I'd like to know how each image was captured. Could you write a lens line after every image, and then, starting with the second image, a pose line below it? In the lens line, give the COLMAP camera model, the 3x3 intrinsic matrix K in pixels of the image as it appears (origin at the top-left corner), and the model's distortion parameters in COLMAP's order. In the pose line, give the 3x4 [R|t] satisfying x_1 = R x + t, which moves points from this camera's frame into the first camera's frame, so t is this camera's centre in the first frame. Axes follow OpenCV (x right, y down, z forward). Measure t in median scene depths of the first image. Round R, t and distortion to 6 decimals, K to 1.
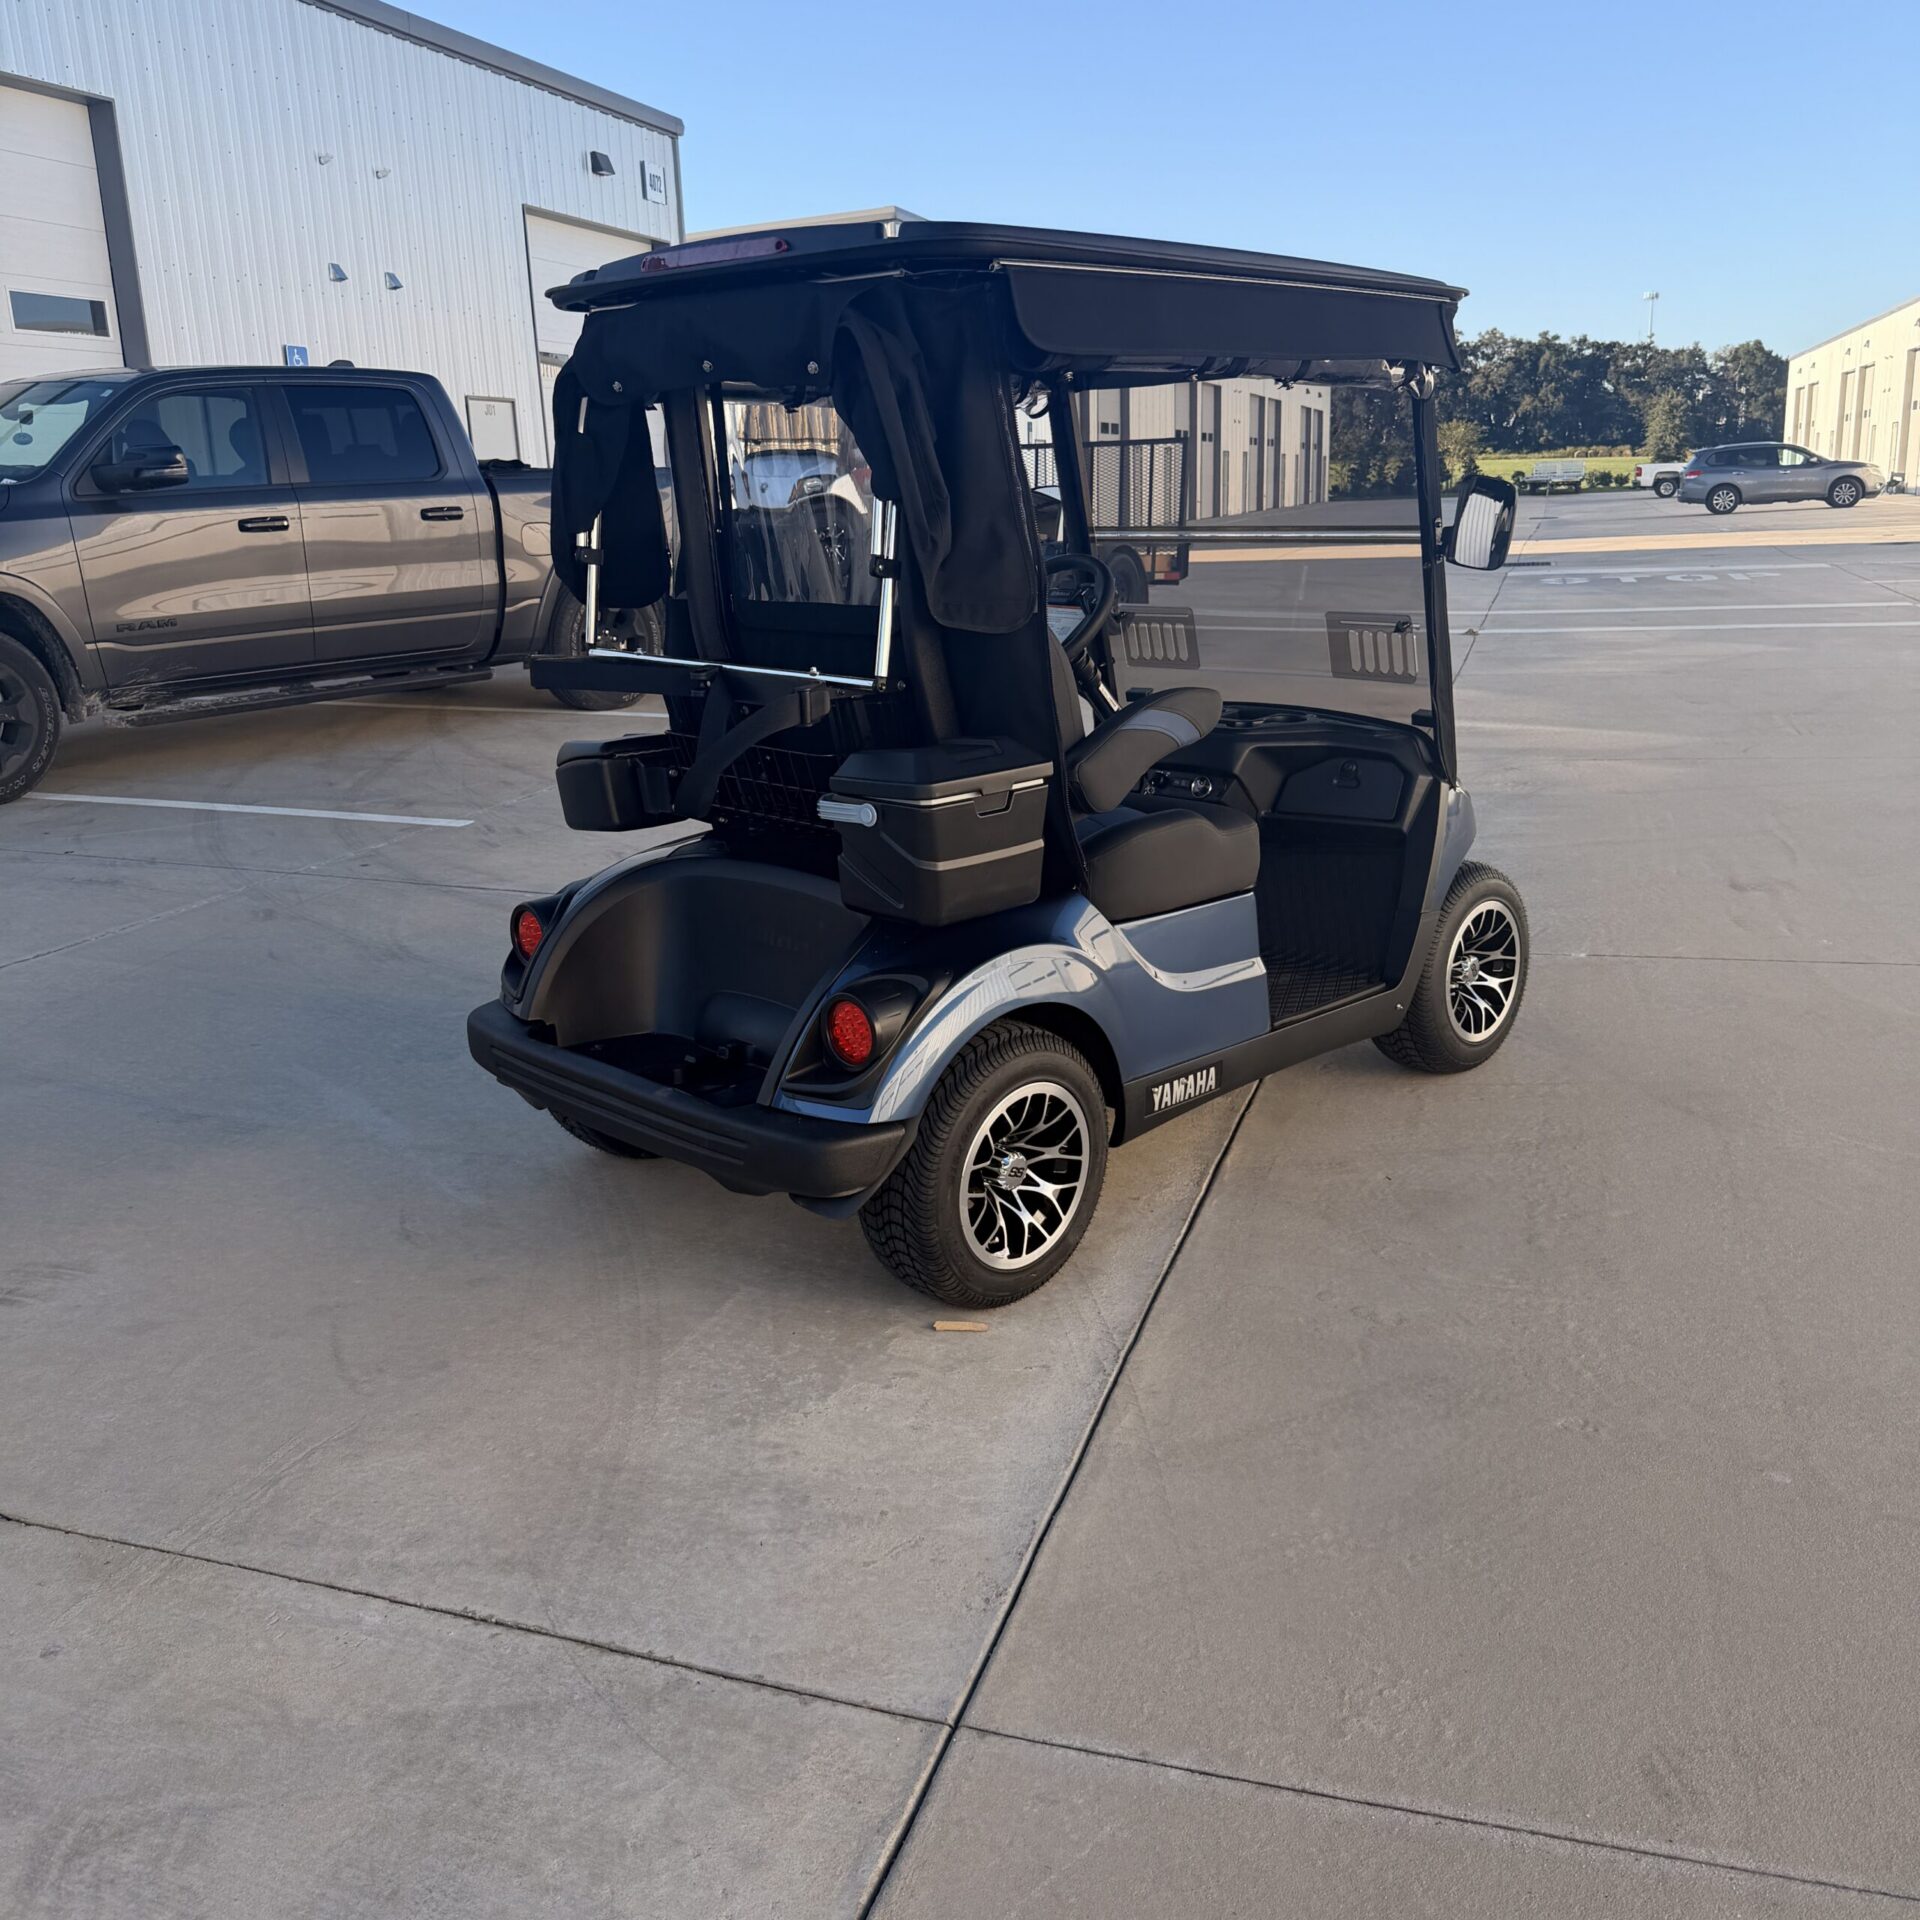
lens RADIAL K [[1797.7, 0, 960.0], [0, 1797.7, 960.0], [0, 0, 1]] dist [0.010681, -0.073211]
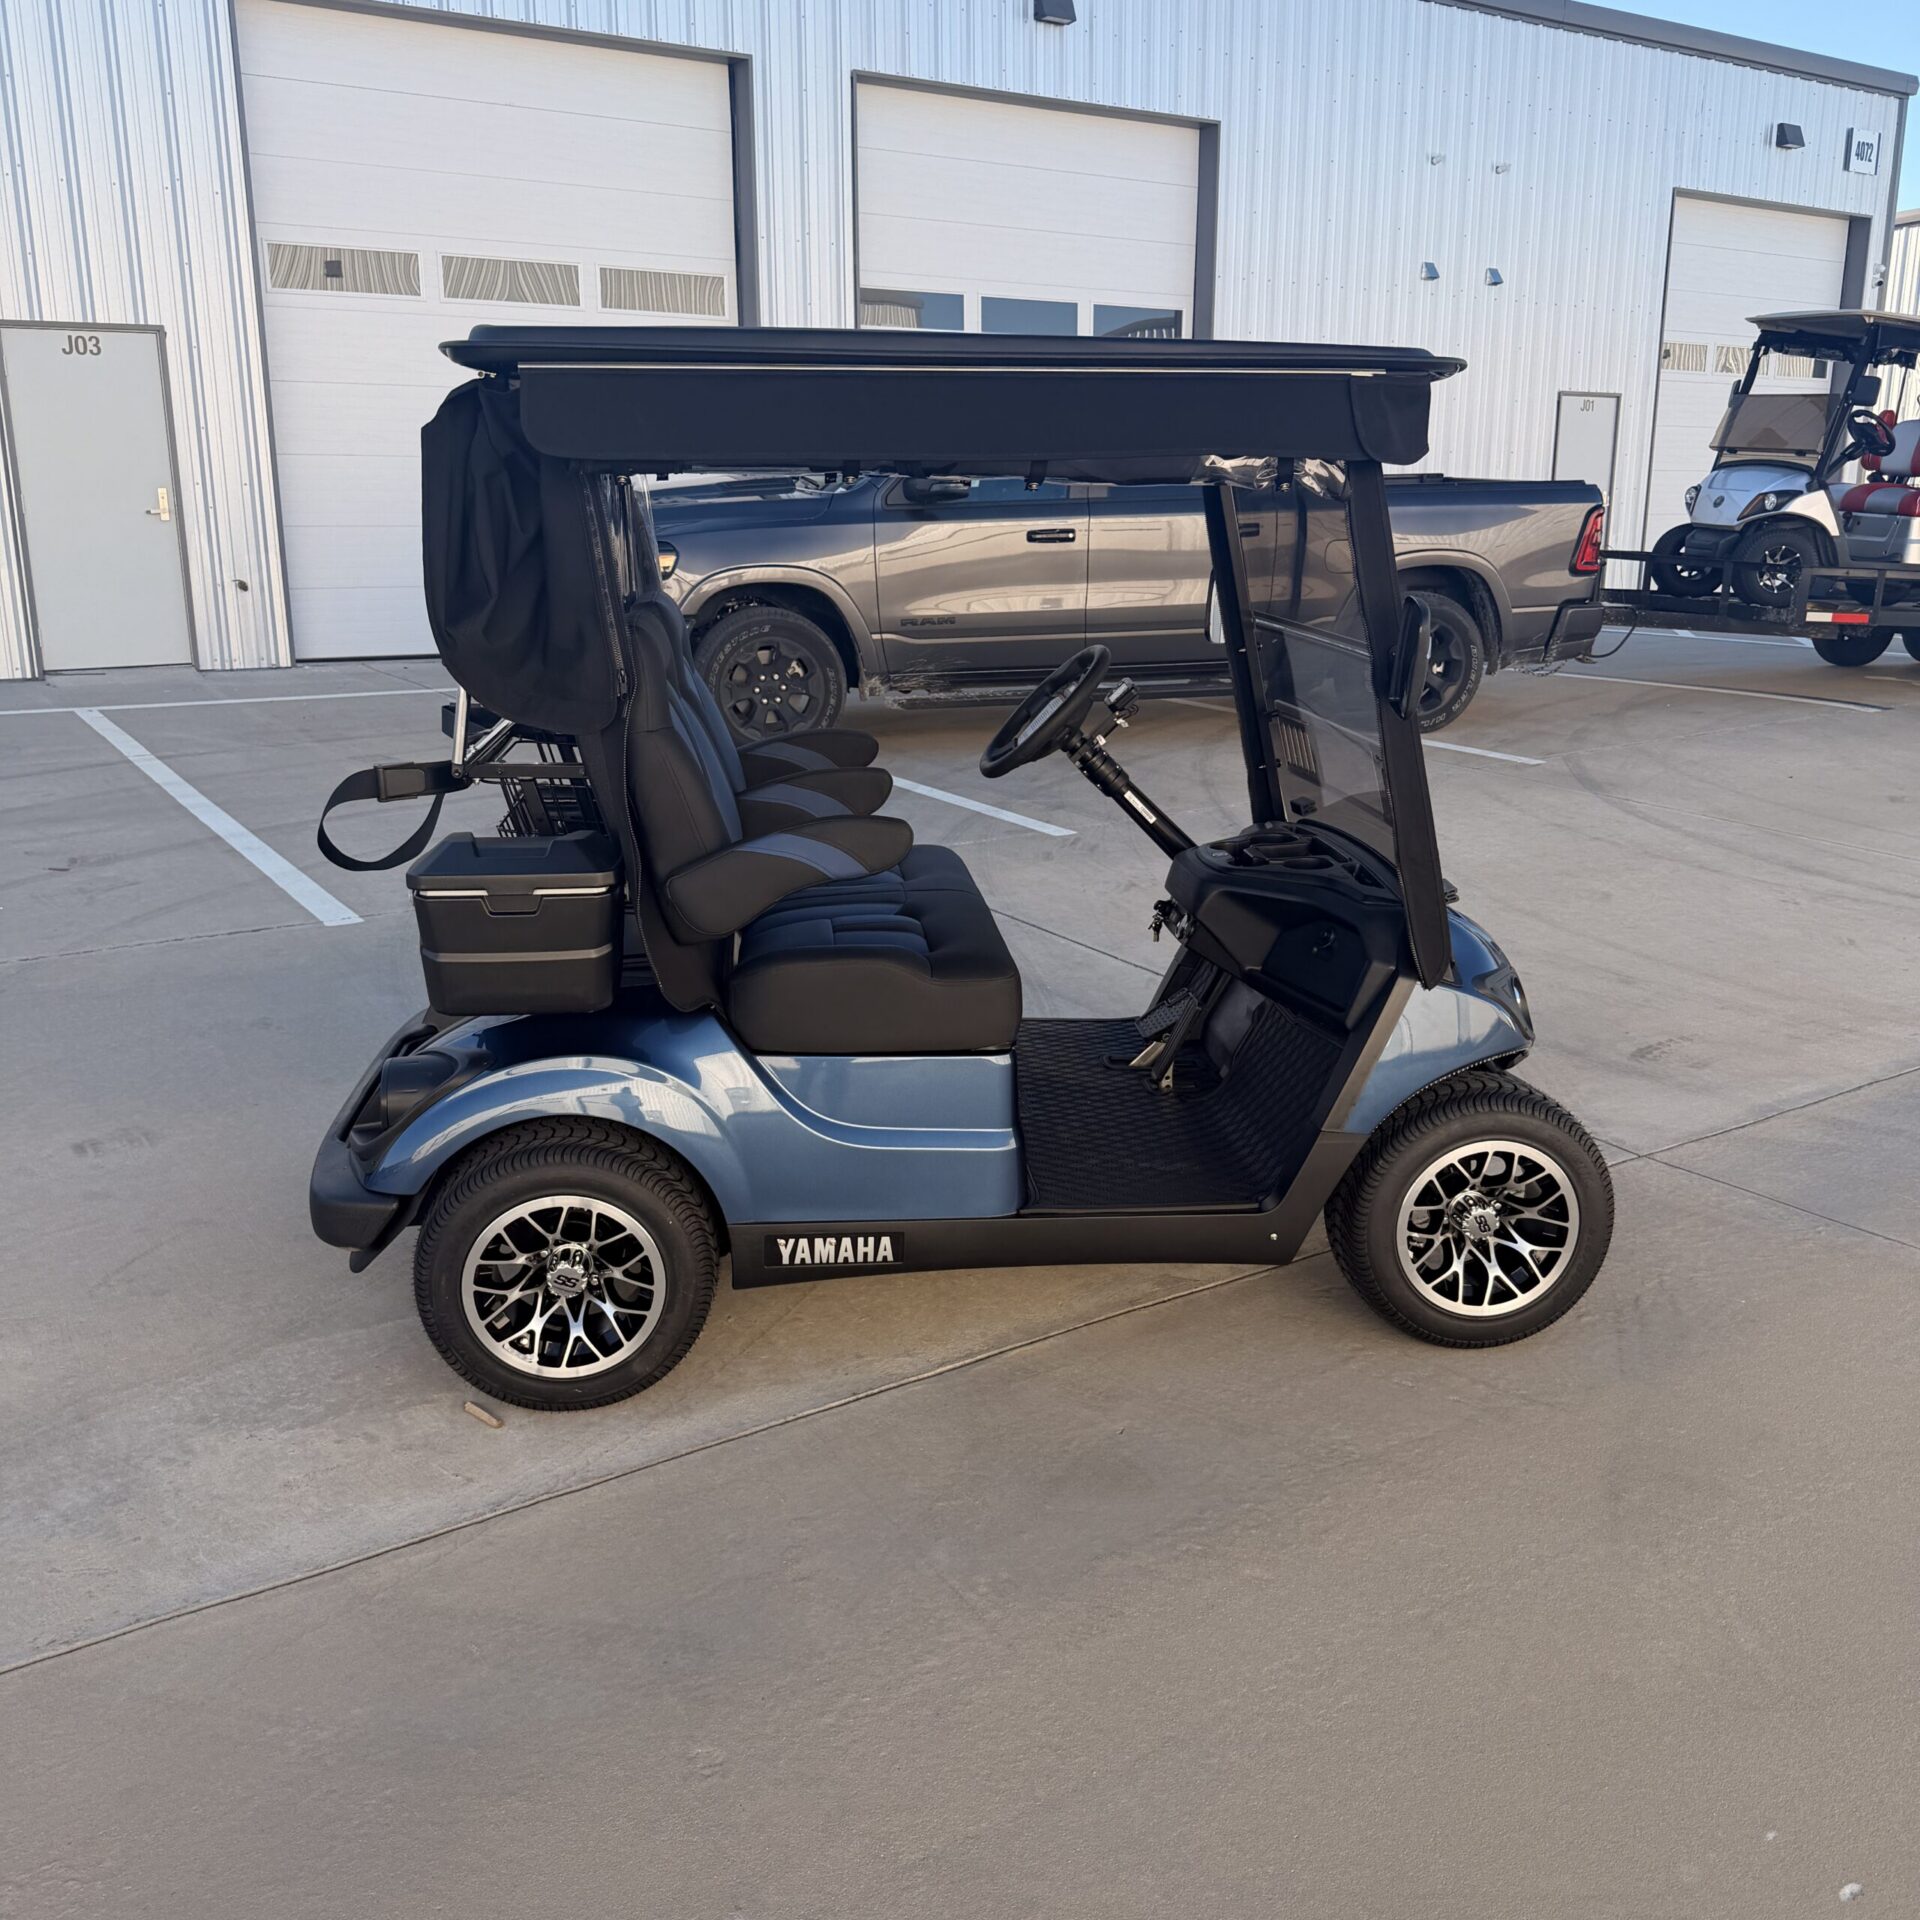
lens RADIAL K [[1787.6, 0, 957.6], [0, 1787.6, 929.9], [0, 0, 1]] dist [0.058078, -0.102239]
pose [[0.768741, 0.175681, -0.614959, 0.291854], [-0.179983, 0.982099, 0.055574, -0.061575], [0.613713, 0.067960, 0.786599, 0.135883]]
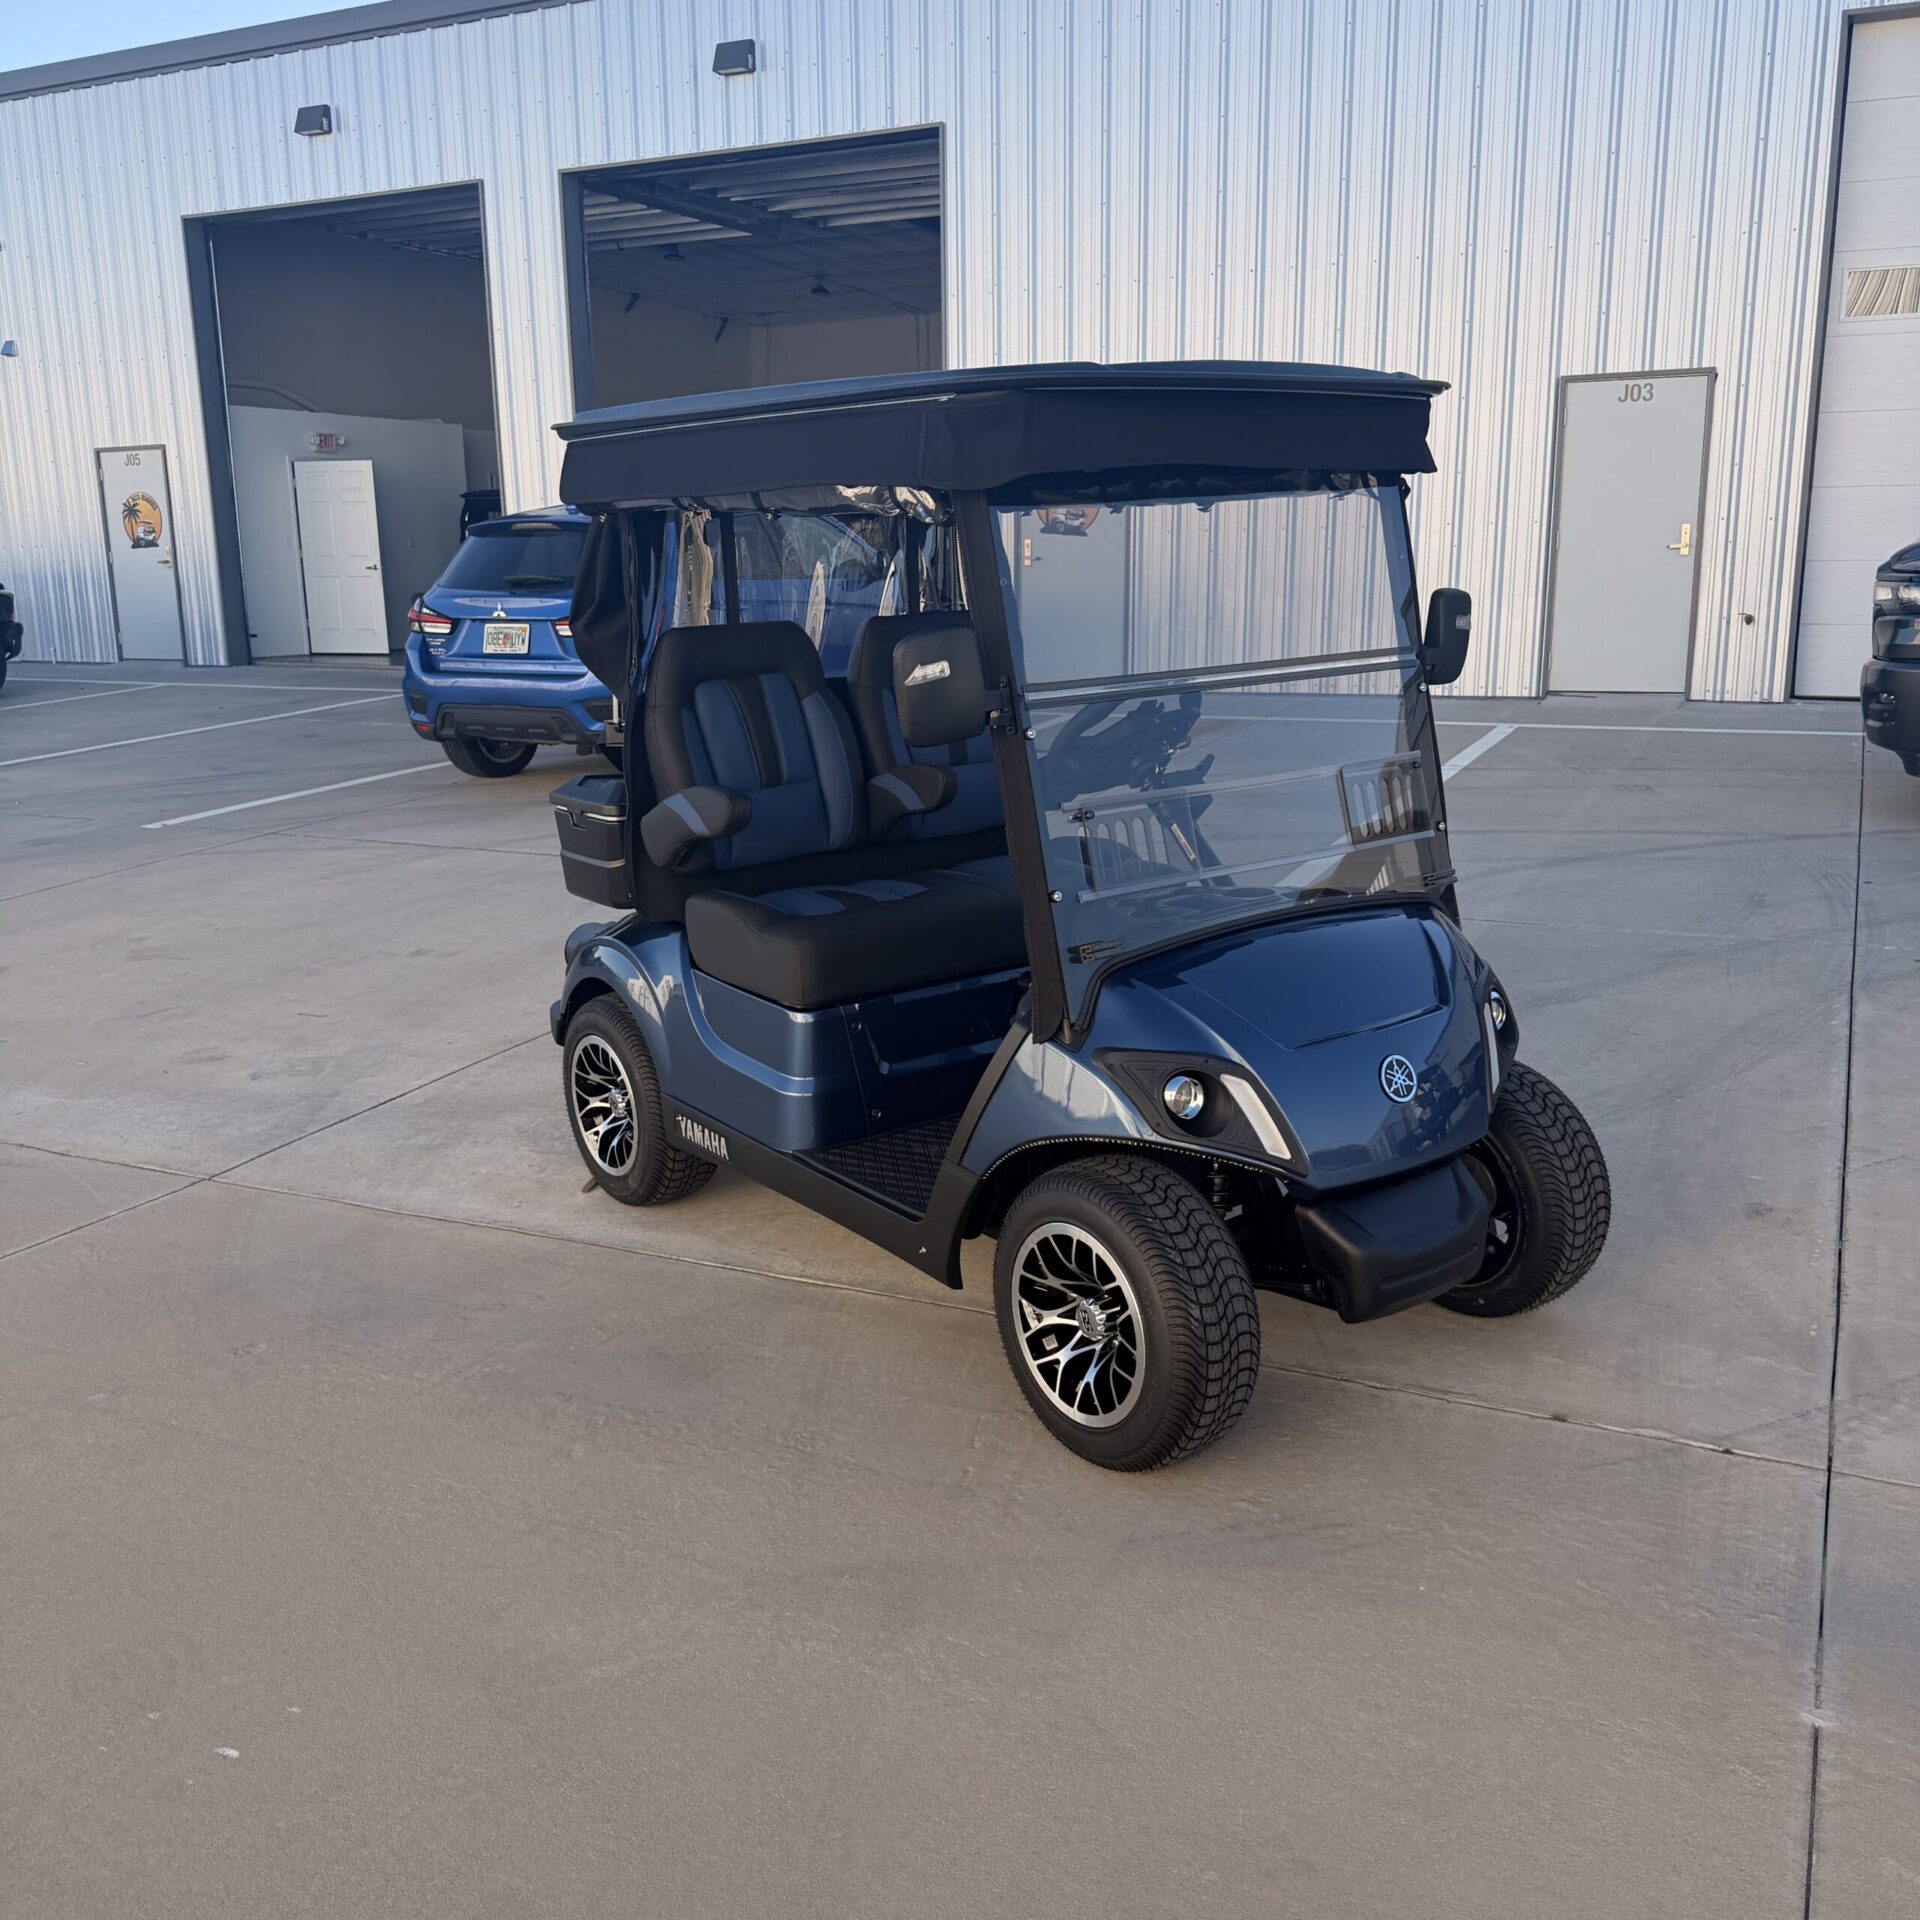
lens RADIAL K [[1787.6, 0, 957.6], [0, 1787.6, 929.9], [0, 0, 1]] dist [0.058078, -0.102239]
pose [[-0.146303, 0.233597, -0.961264, 0.477286], [-0.231349, 0.936693, 0.262837, -0.157619], [0.961807, 0.260841, -0.082999, 0.508783]]
